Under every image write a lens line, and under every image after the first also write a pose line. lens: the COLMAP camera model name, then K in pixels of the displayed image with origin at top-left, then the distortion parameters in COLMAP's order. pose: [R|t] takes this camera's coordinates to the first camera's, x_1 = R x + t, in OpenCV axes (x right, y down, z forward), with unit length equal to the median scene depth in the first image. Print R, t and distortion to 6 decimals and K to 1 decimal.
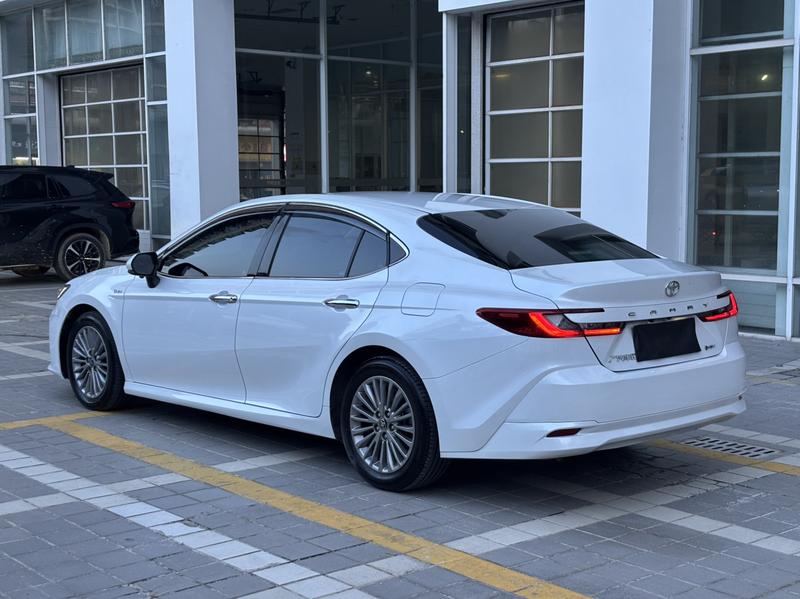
lens RADIAL K [[1256.5, 0, 399.8], [0, 1256.5, 300.2], [0, 0, 1]] dist [0.113578, 0.000000]
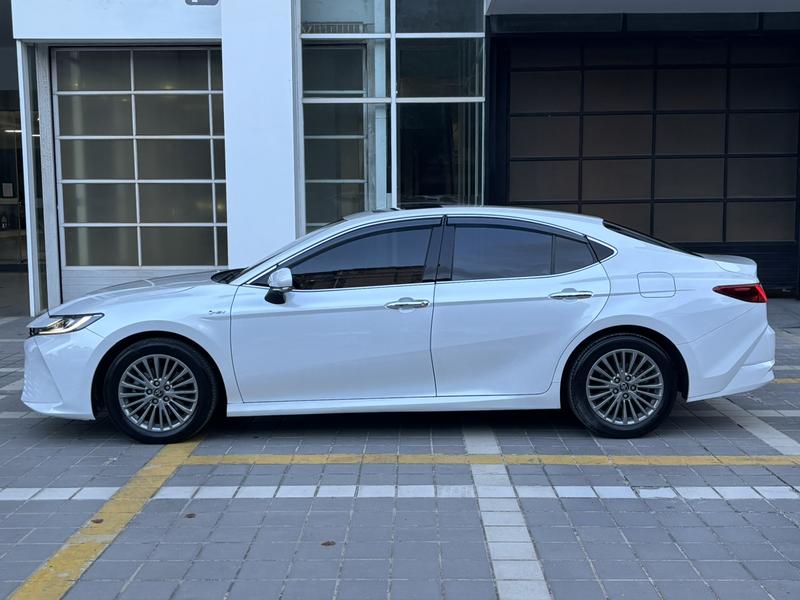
lens RADIAL K [[976.4, 0, 399.0], [0, 976.4, 303.4], [0, 0, 1]] dist [0.034338, 0.000000]
pose [[0.646249, -0.081794, 0.758731, -0.878466], [0.077205, 0.996146, 0.041629, -0.042171], [-0.759212, 0.031675, 0.650073, 0.519364]]
